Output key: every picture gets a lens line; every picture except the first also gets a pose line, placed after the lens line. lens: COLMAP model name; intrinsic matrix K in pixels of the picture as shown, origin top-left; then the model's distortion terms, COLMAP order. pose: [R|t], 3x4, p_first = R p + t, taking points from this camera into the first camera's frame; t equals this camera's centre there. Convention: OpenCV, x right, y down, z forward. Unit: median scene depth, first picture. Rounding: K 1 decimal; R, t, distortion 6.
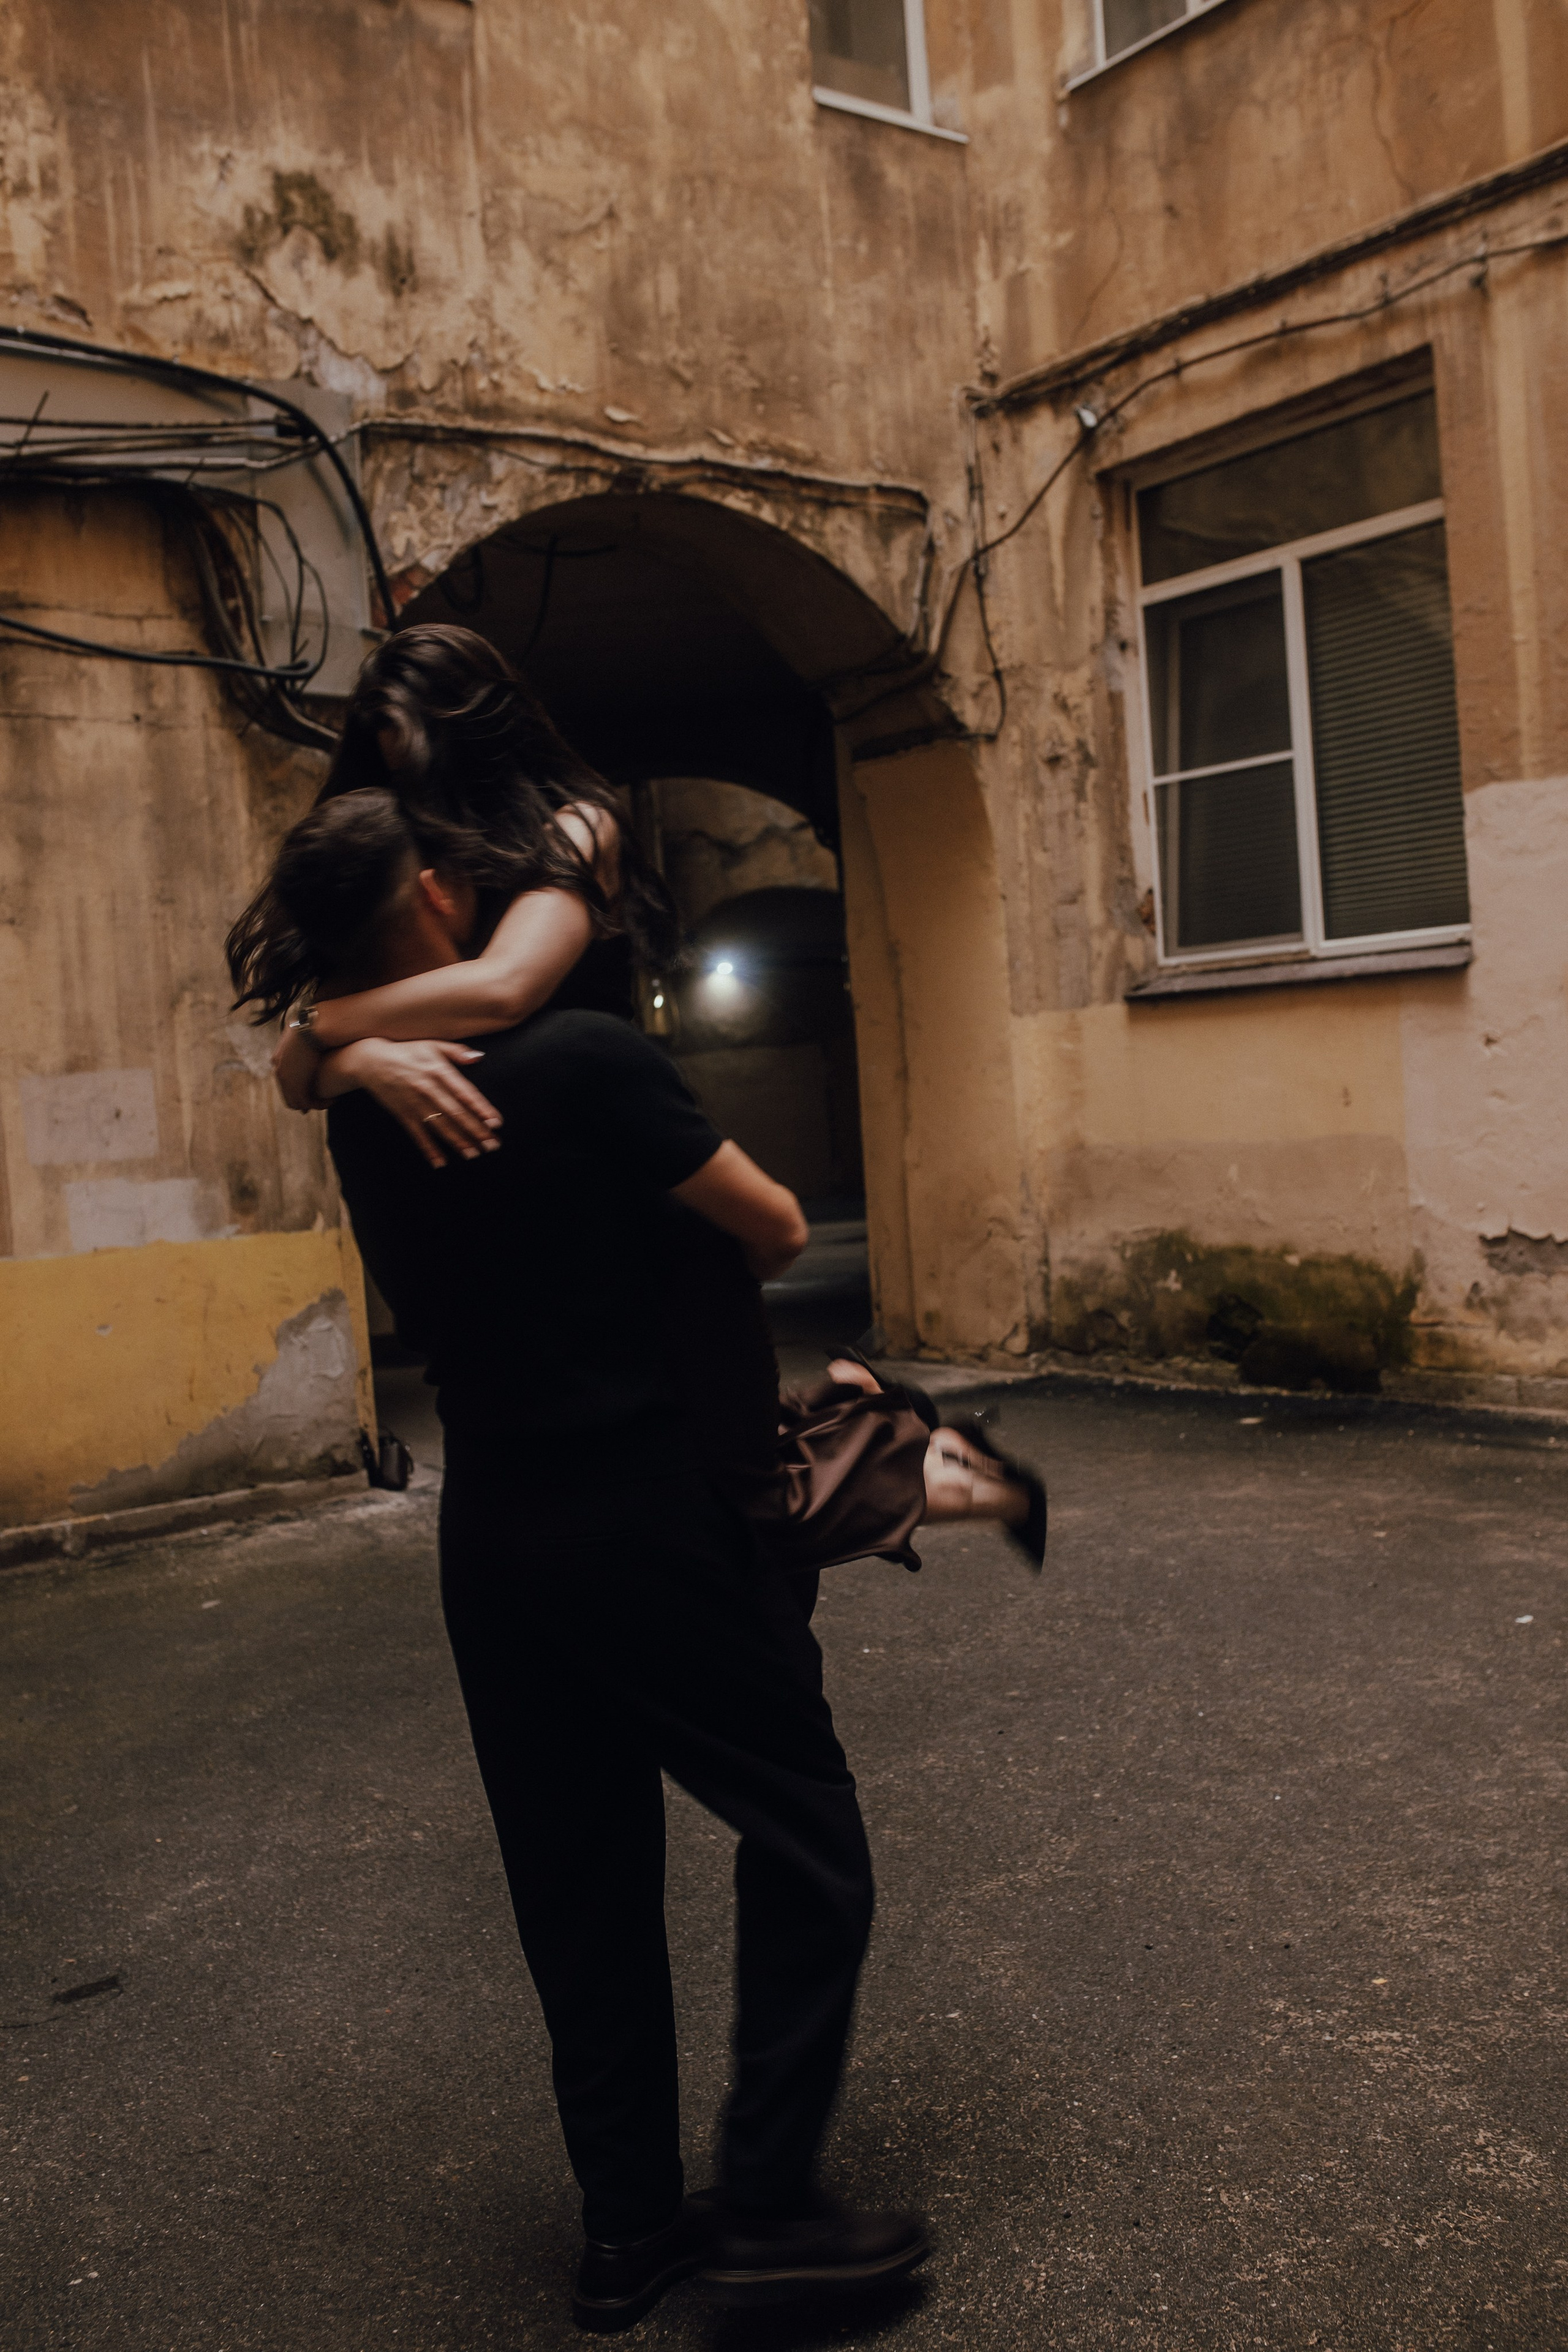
lens RADIAL K [[2534.9, 0, 790.7], [0, 2534.9, 1216.3], [0, 0, 1]] dist [-0.052701, 0.078519]
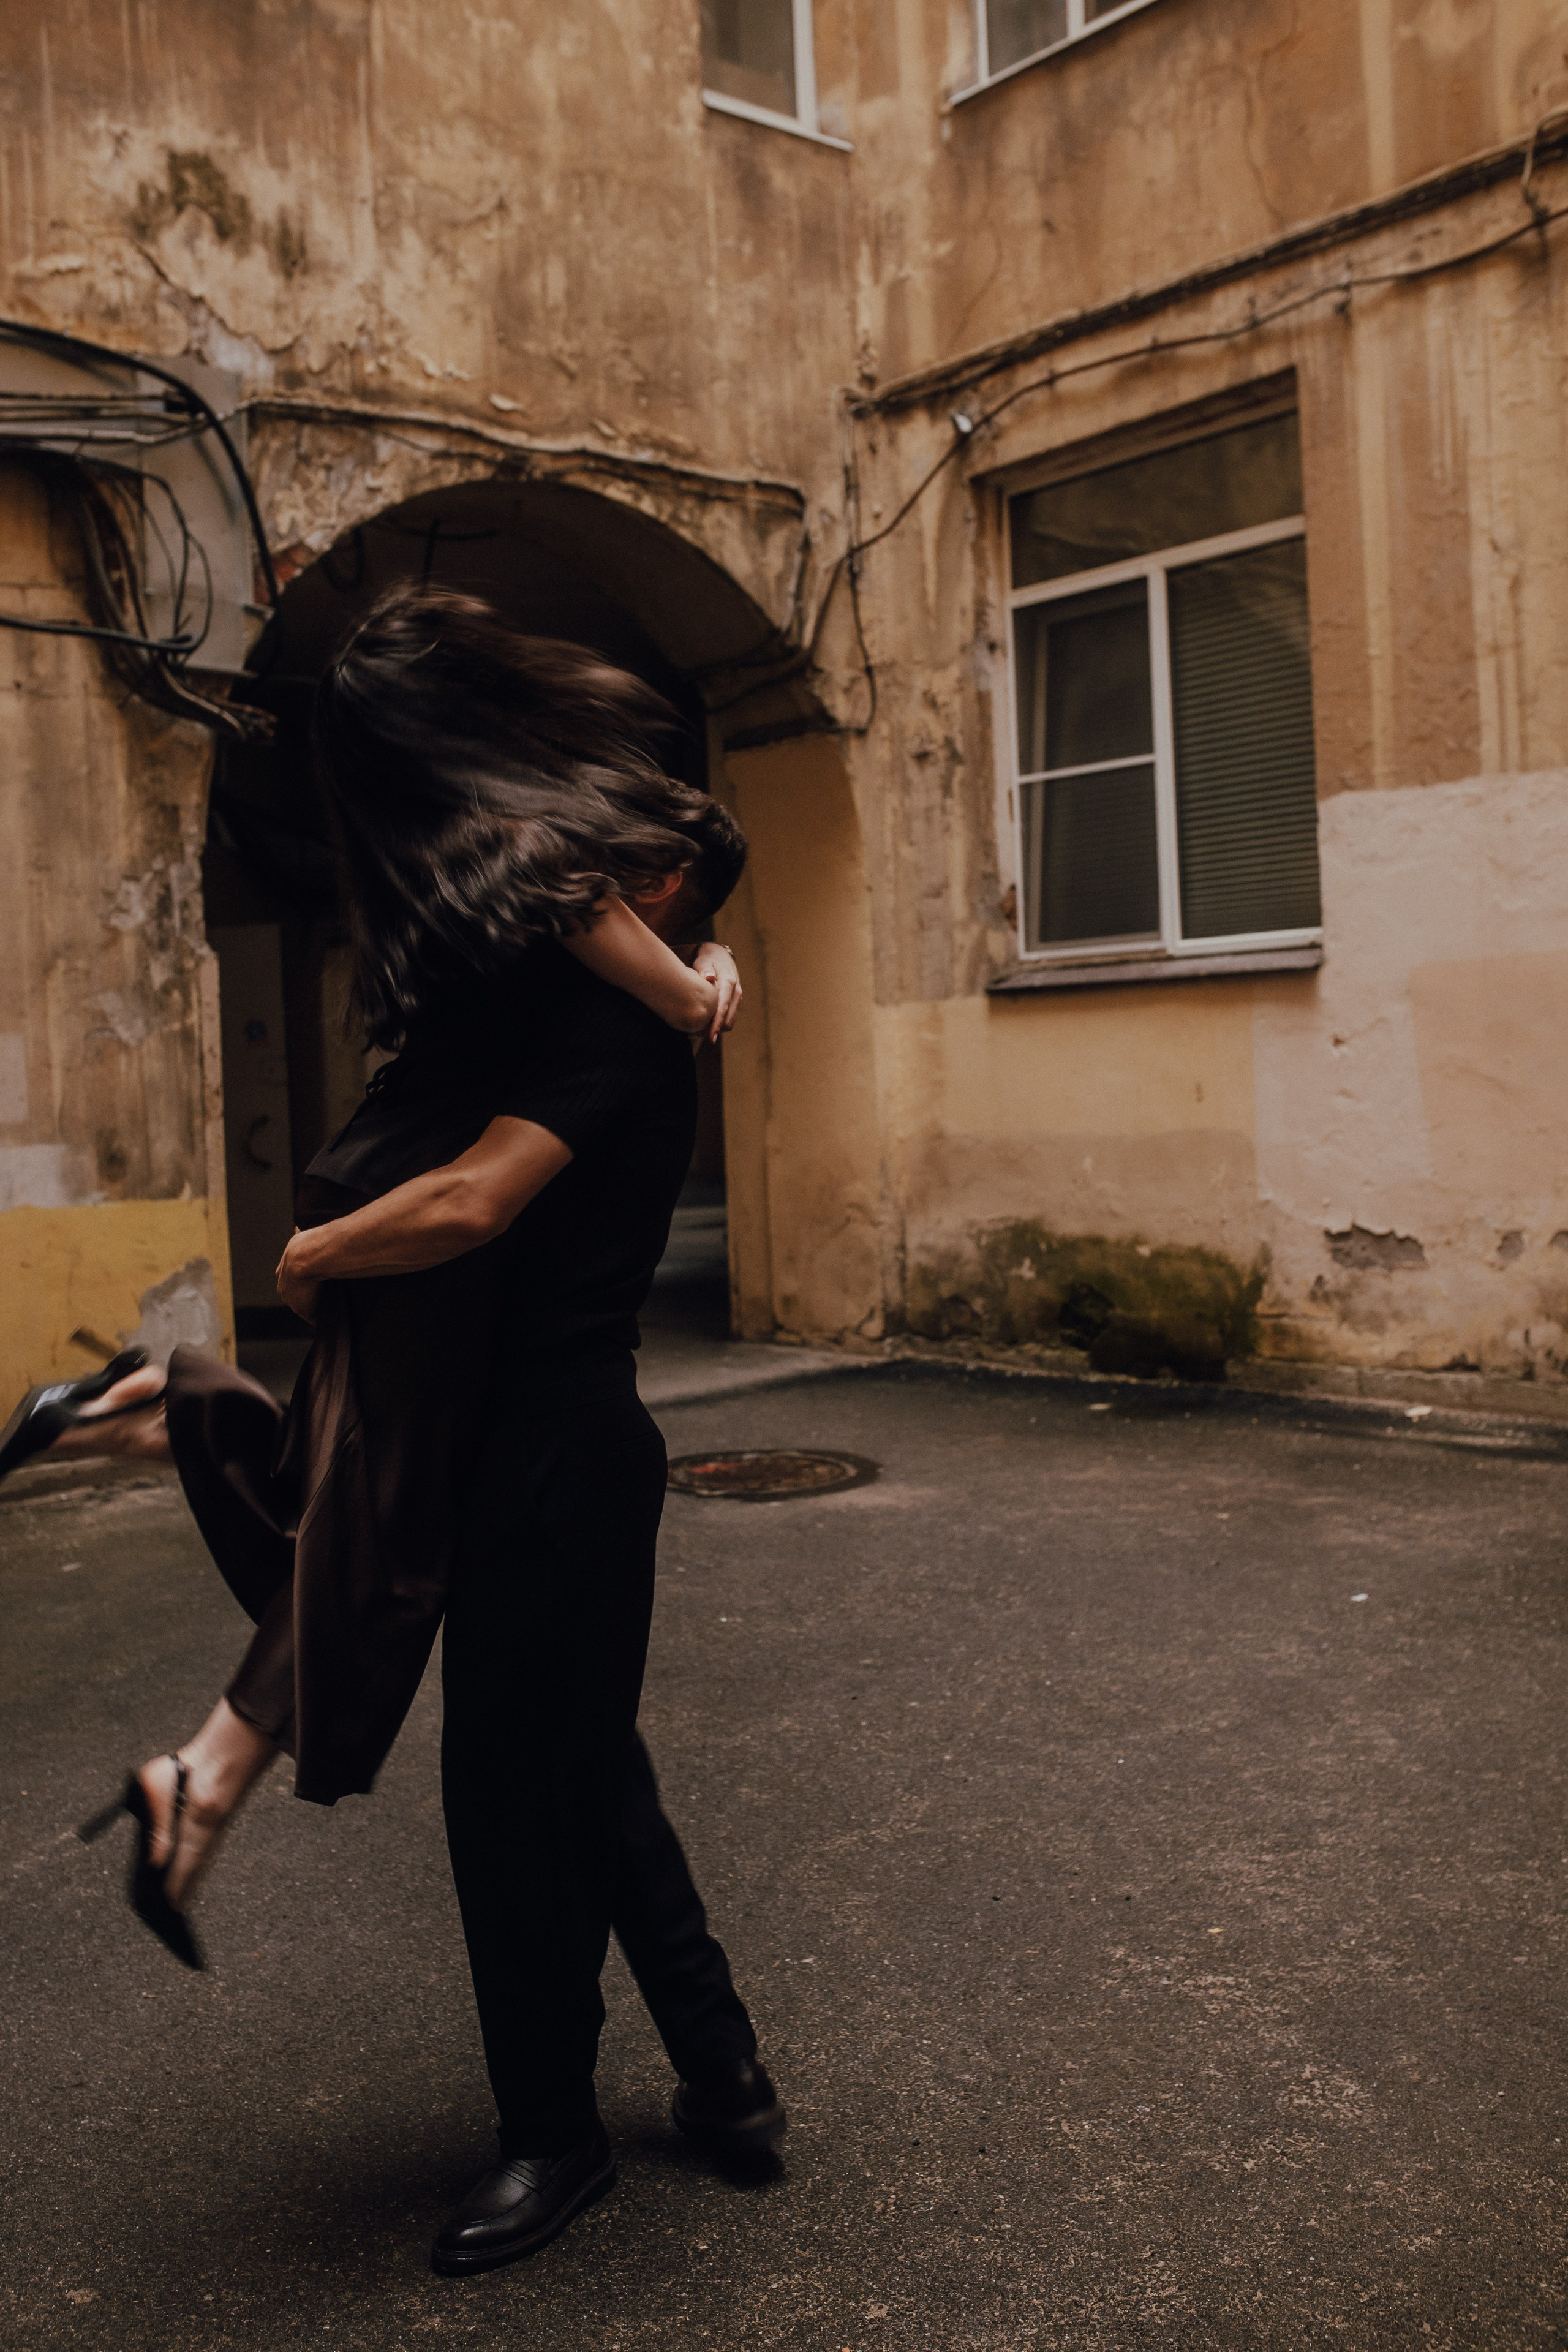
lens RADIAL K [[2549.6, 0, 784.0], [0, 2549.6, 1176.0], [0, 0, 1]] dist [-0.053668, 0.074226]
pose [[0.998156, 0.023528, 0.055951, -0.005428], [-0.022850, 0.999658, -0.012725, 0.003568], [-0.056231, 0.011423, 0.998352, -0.021749]]
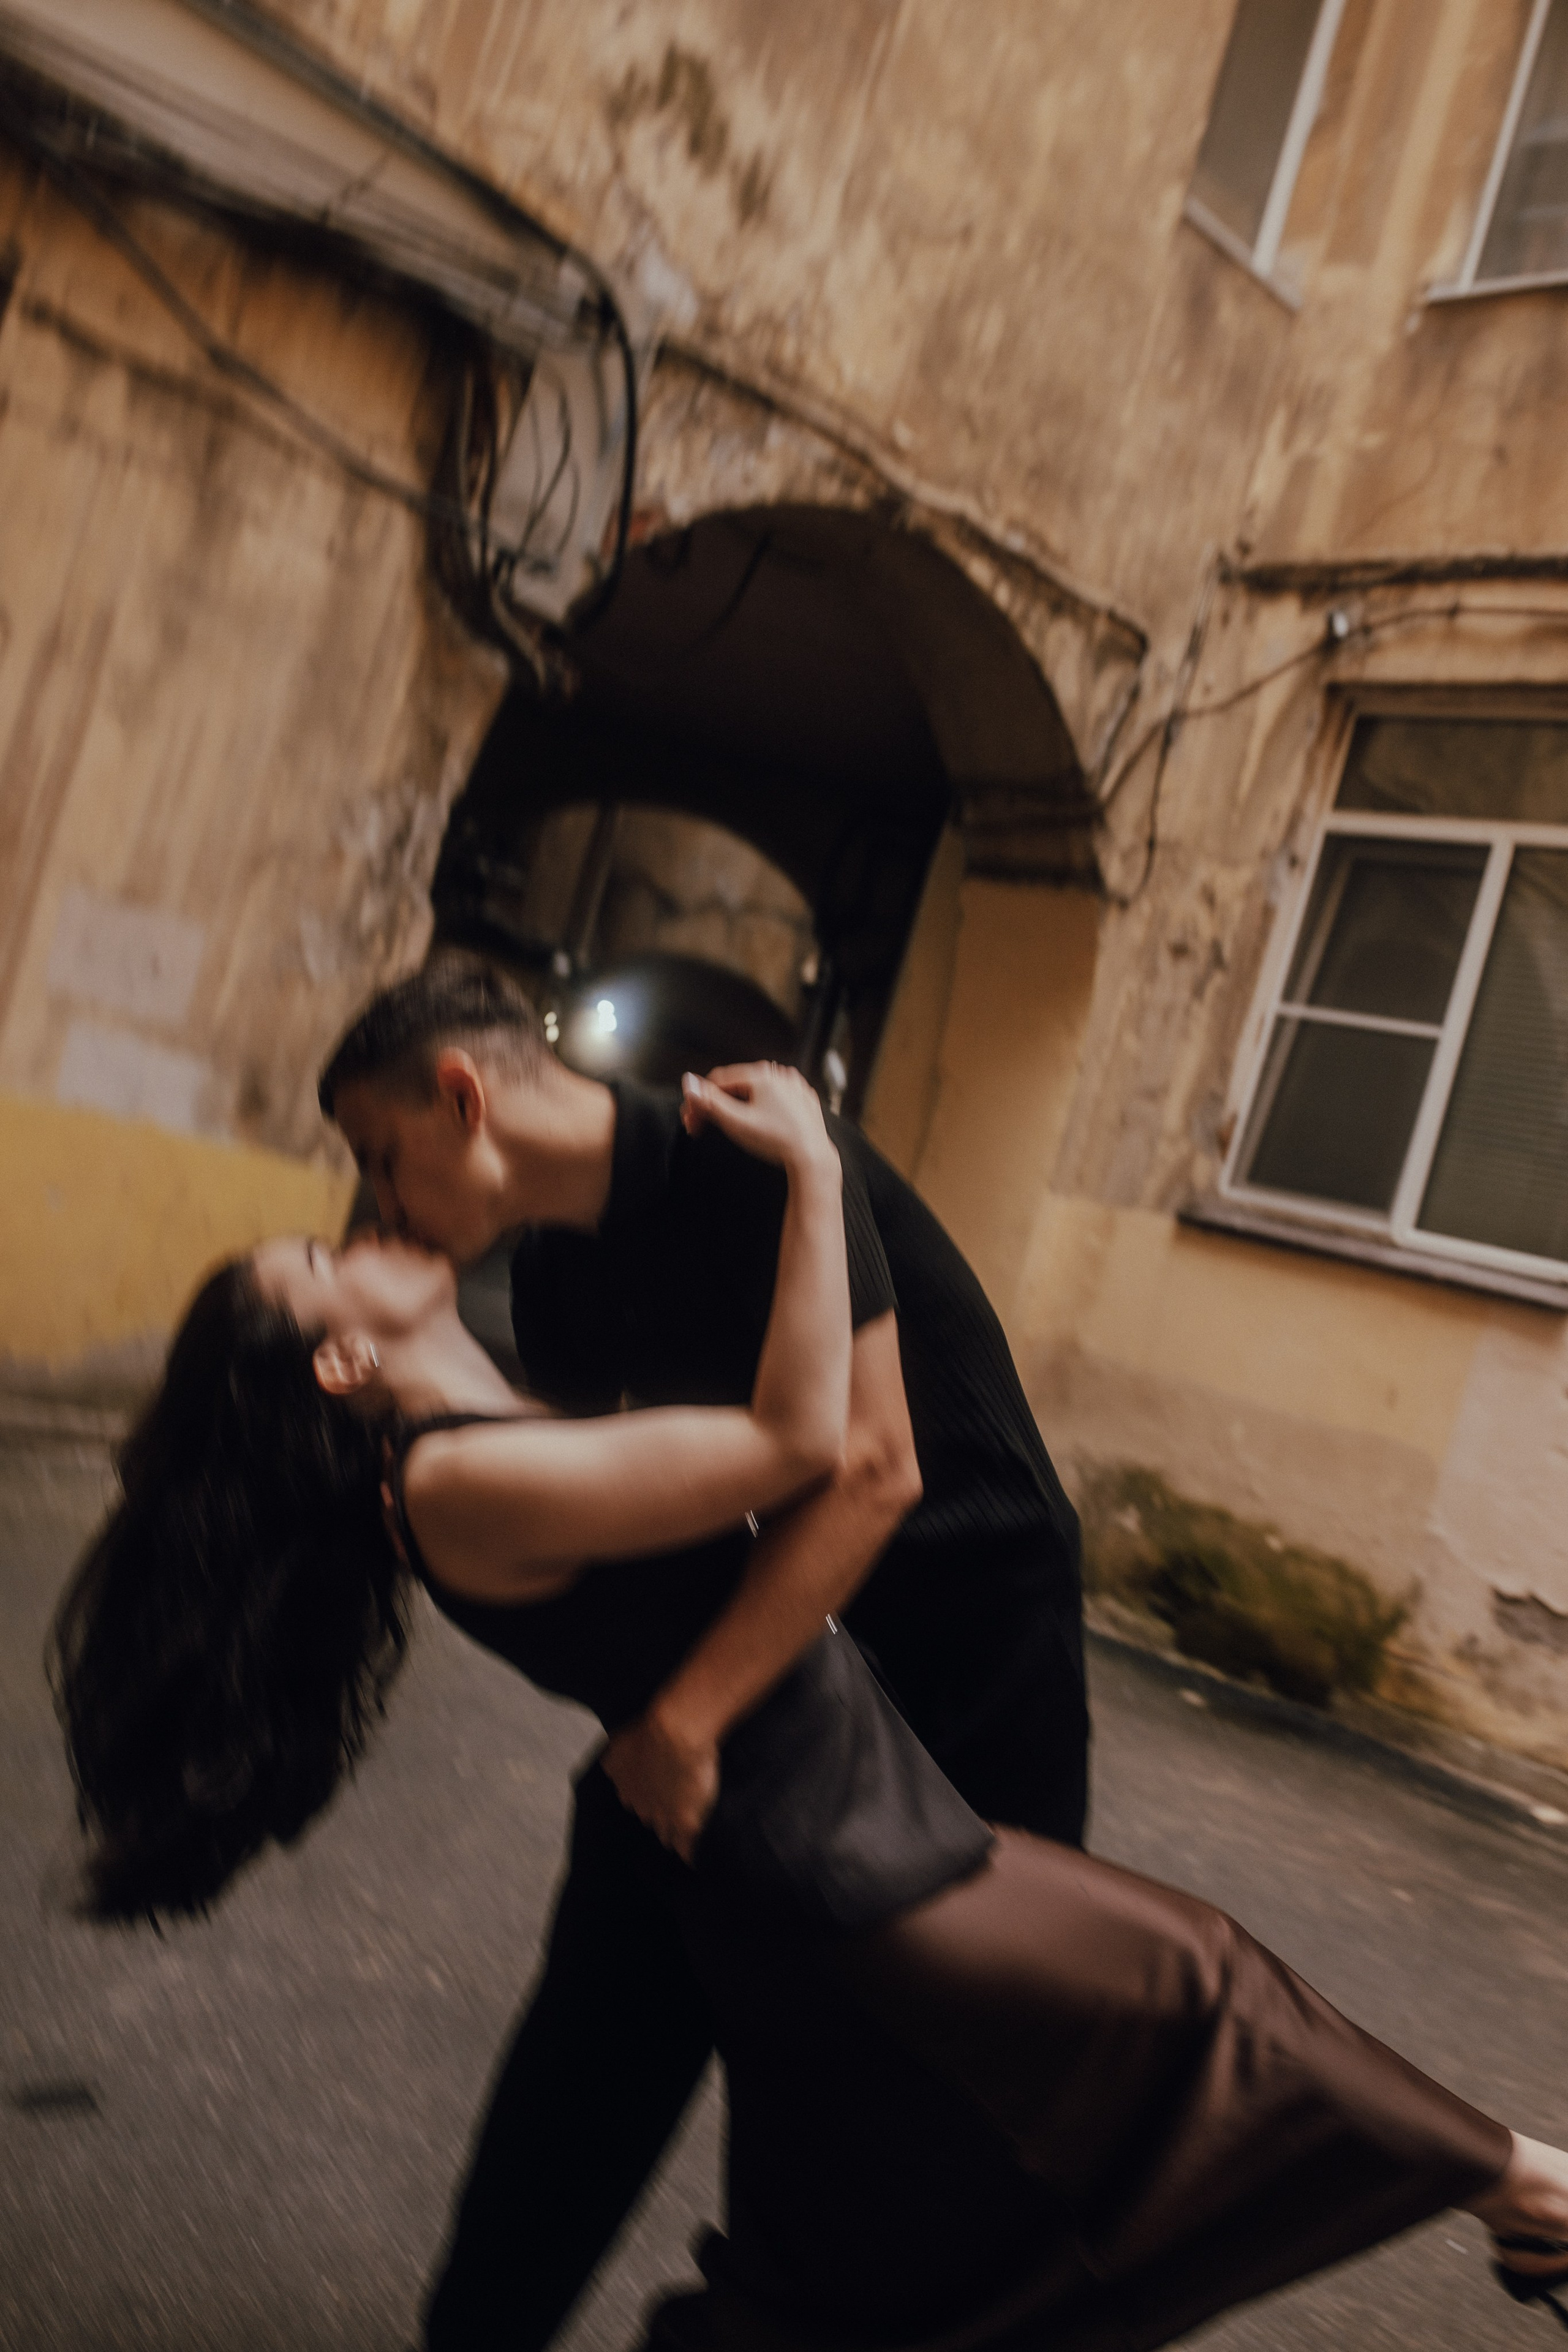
lens RADIAL K [[2476.3, 0, 784.0], [0, 2476.3, 1176.0], [0, 0, 1]] dist [-0.016880, 0.007768]
pose [[0.933476, 0.334633, 0.129011, -0.134761], [-0.327259, 0.941931, -0.075285, 0.018039], [-0.146712, 0.028057, 0.988781, 0.124142]]
